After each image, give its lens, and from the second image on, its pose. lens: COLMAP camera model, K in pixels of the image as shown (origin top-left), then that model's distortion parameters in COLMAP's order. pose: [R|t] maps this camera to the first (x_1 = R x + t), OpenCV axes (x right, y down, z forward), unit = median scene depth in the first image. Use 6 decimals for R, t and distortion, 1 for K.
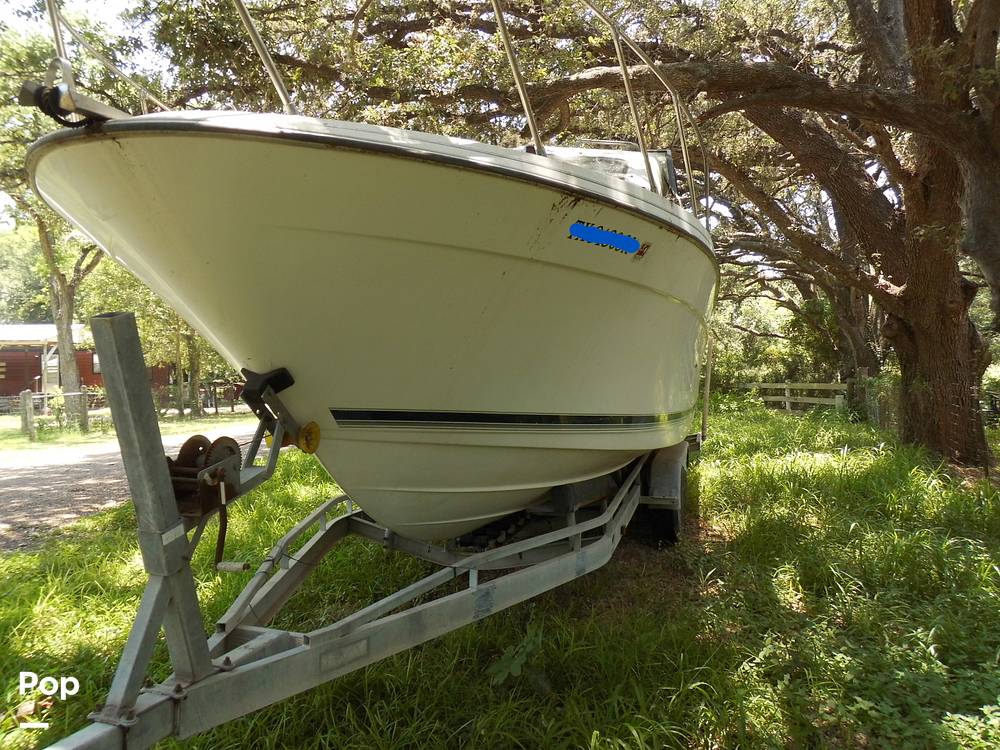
lens RADIAL K [[695.4, 0, 497.8], [0, 695.4, 379.3], [0, 0, 1]] dist [-0.007751, 0.000587]
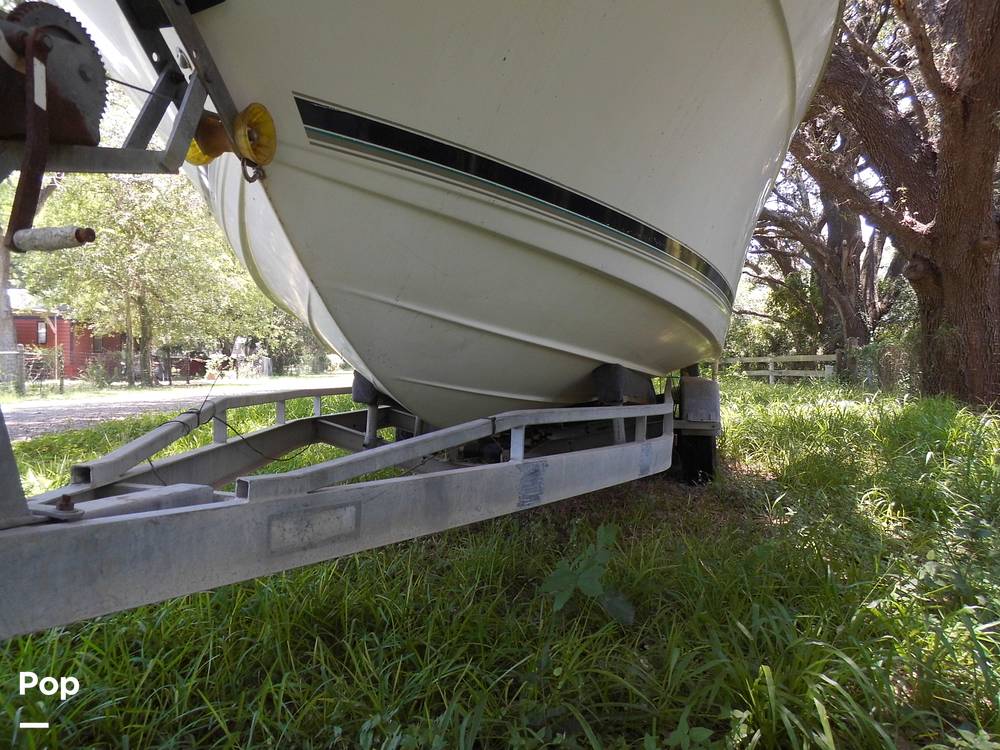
lens RADIAL K [[695.4, 0, 497.8], [0, 695.4, 379.3], [0, 0, 1]] dist [-0.007751, 0.000587]
pose [[0.998577, 0.016079, 0.050838, -0.035413], [-0.016754, 0.999777, 0.012866, 0.089179], [-0.050620, -0.013700, 0.998624, 0.148646]]
